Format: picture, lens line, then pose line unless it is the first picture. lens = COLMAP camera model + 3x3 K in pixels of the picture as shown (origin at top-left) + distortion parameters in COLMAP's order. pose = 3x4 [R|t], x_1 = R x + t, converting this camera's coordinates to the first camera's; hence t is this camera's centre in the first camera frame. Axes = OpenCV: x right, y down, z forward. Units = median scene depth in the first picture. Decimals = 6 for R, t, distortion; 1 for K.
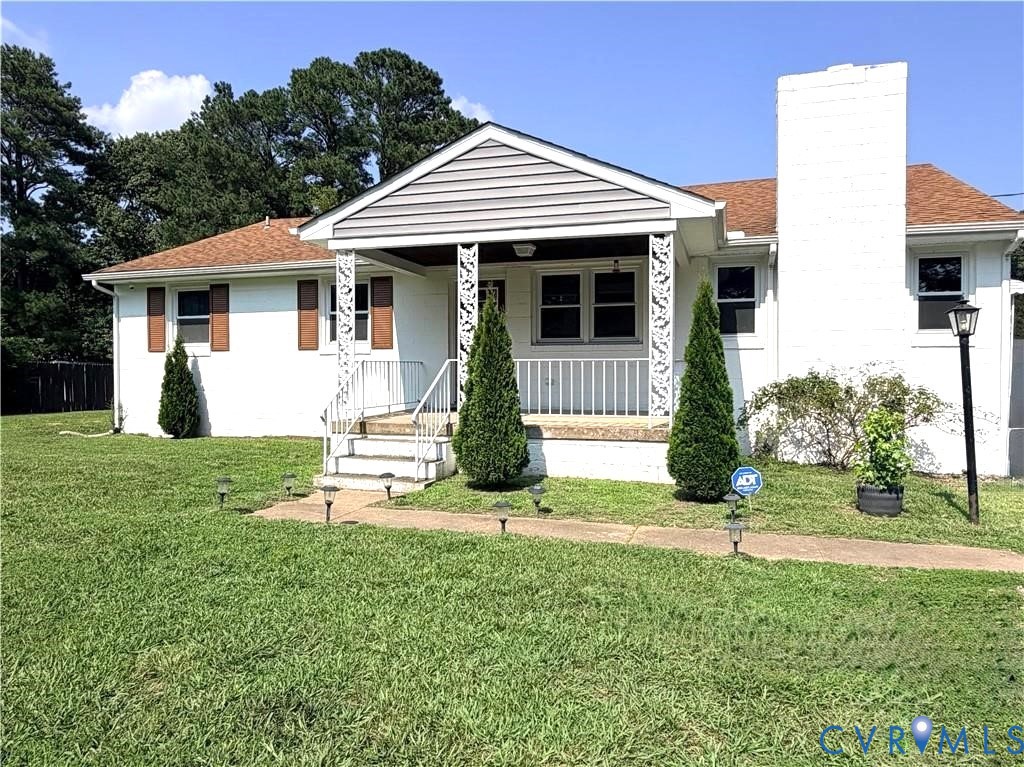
lens RADIAL K [[720.1, 0, 512.0], [0, 720.1, 383.5], [0, 0, 1]] dist [0.004069, 0.002729]
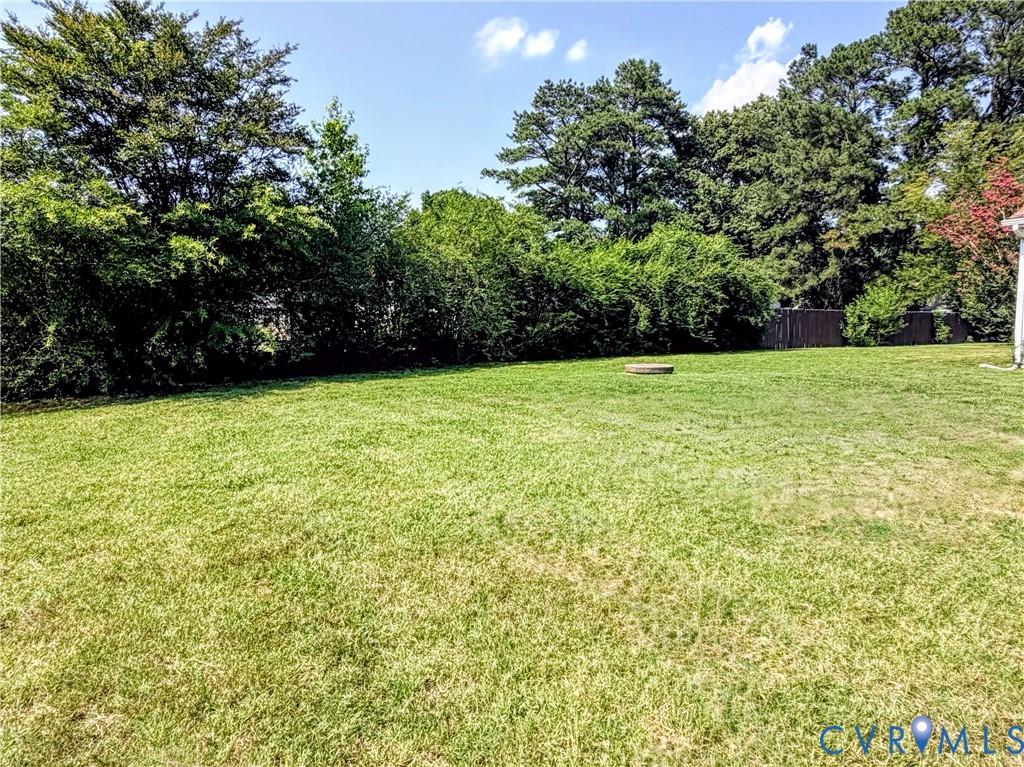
lens RADIAL K [[651.4, 0, 512.8], [0, 651.4, 381.0], [0, 0, 1]] dist [0.000255, 0.002754]
pose [[0.792618, 0.044748, -0.608075, -0.577856], [0.003430, 0.996960, 0.077837, 0.012388], [0.609709, -0.063781, 0.790055, -0.257218]]
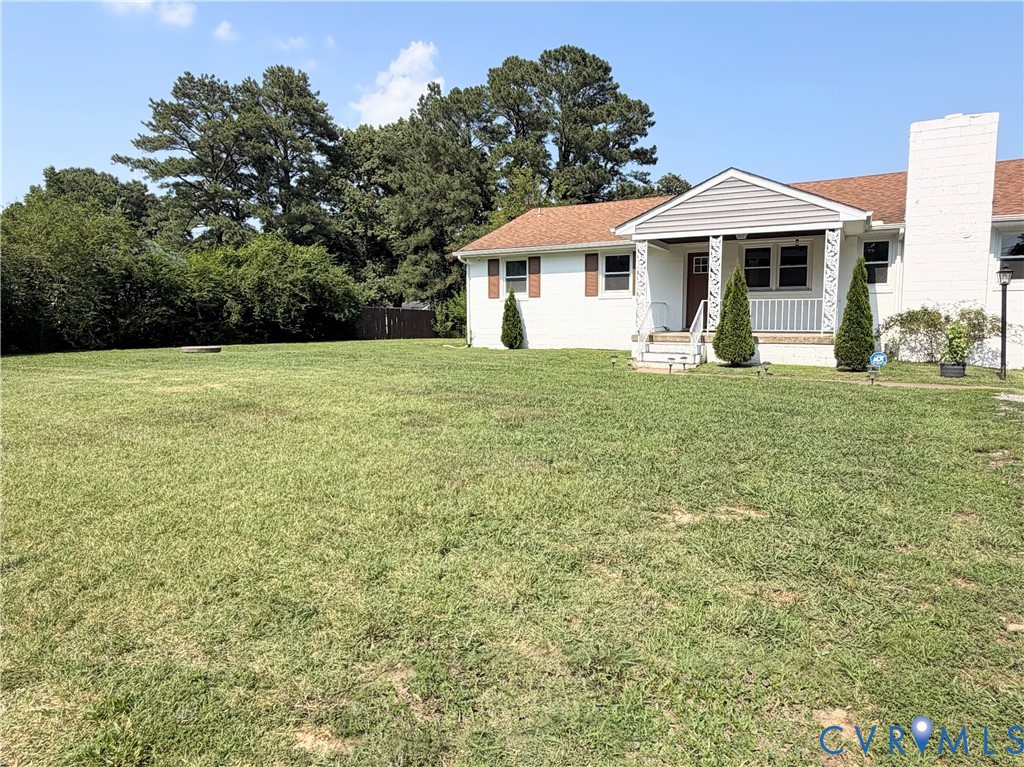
lens RADIAL K [[651.4, 0, 512.8], [0, 651.4, 381.0], [0, 0, 1]] dist [0.000255, 0.002754]
pose [[0.981306, 0.016786, -0.191719, -0.167379], [-0.001127, 0.996673, 0.081498, 0.025244], [0.192449, -0.079759, 0.978060, -0.501923]]
